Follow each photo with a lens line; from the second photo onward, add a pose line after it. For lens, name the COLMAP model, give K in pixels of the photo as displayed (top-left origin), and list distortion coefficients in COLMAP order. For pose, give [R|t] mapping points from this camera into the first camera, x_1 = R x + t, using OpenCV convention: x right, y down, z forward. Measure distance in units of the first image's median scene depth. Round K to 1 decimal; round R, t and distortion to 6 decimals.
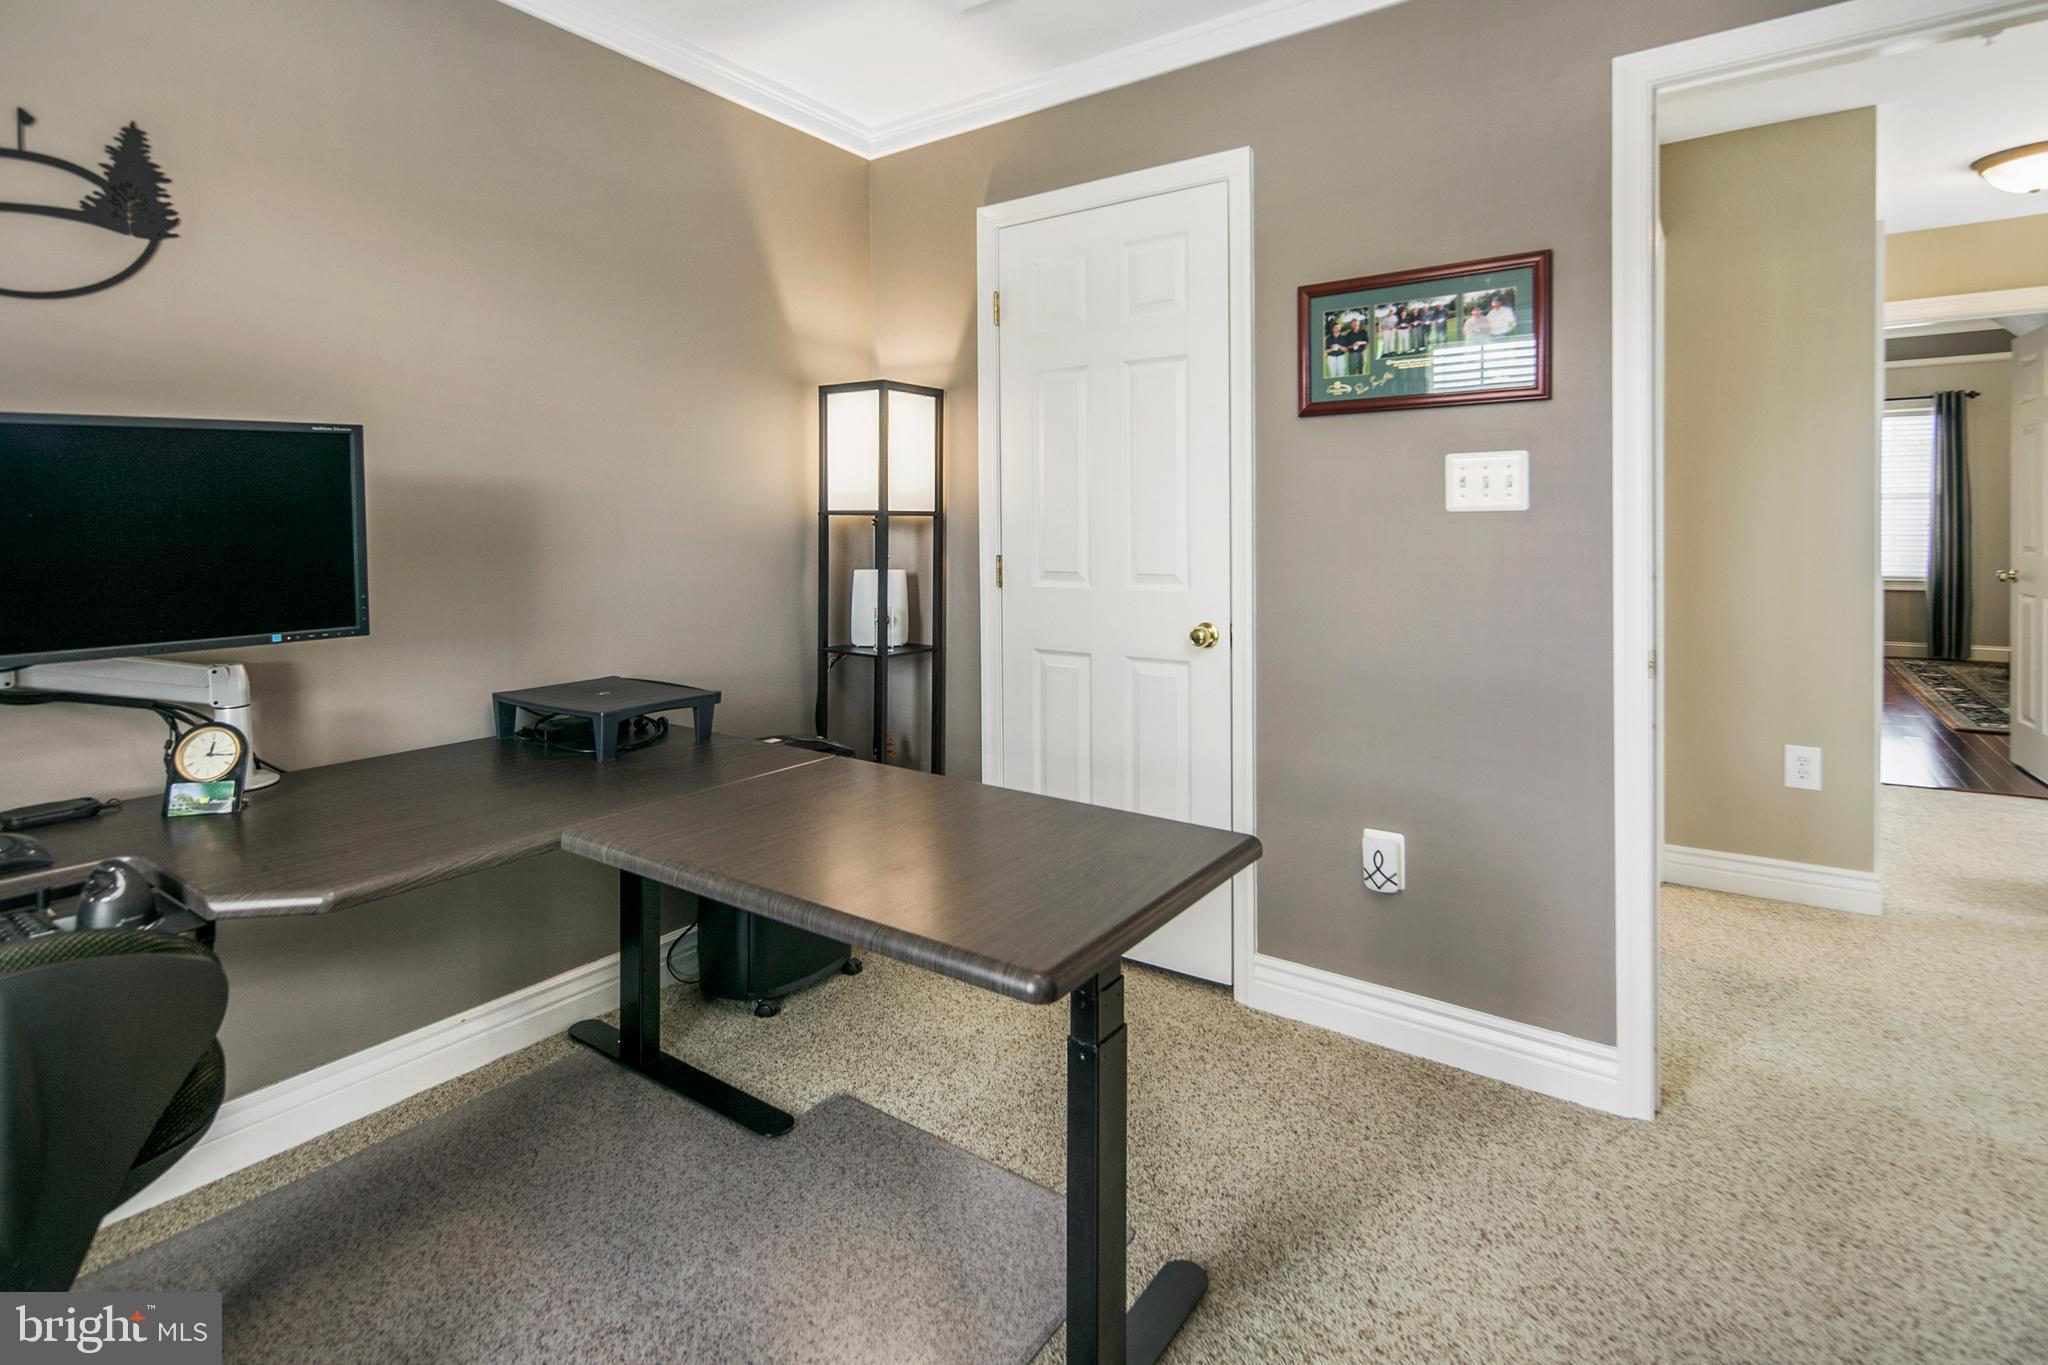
lens RADIAL K [[988.8, 0, 1024.0], [0, 988.8, 682.5], [0, 0, 1]] dist [-0.002521, -0.001506]
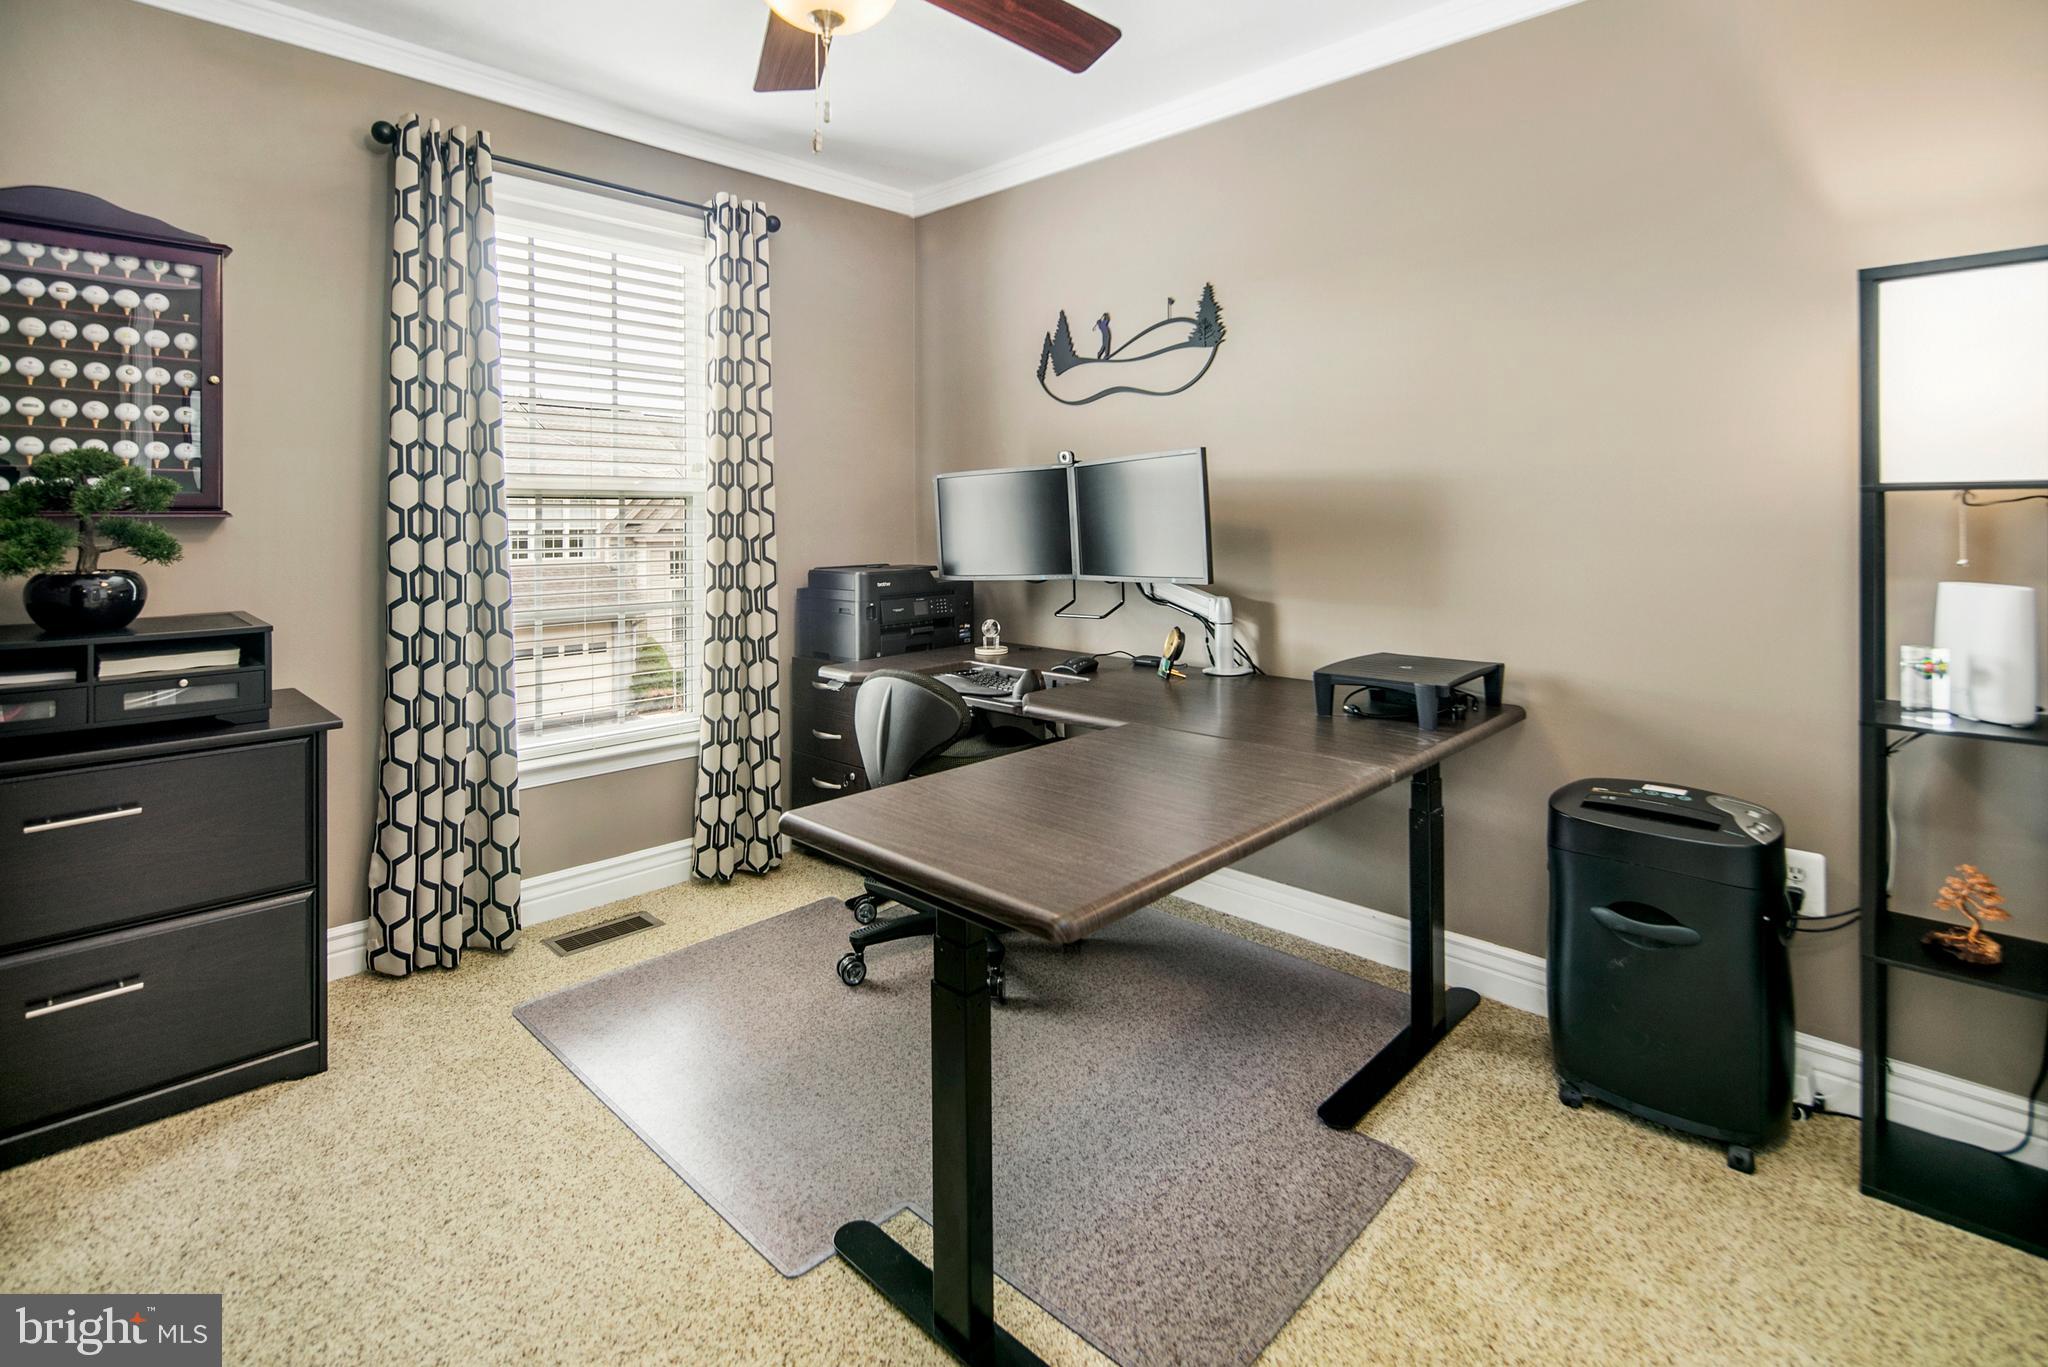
lens RADIAL K [[967.8, 0, 1026.0], [0, 967.8, 651.1], [0, 0, 1]] dist [-0.000264, -0.000222]
pose [[-0.151893, 0.136995, -0.978857, 0.726729], [-0.149084, 0.975842, 0.159707, -0.120823], [0.977089, 0.170191, -0.127799, 0.795810]]
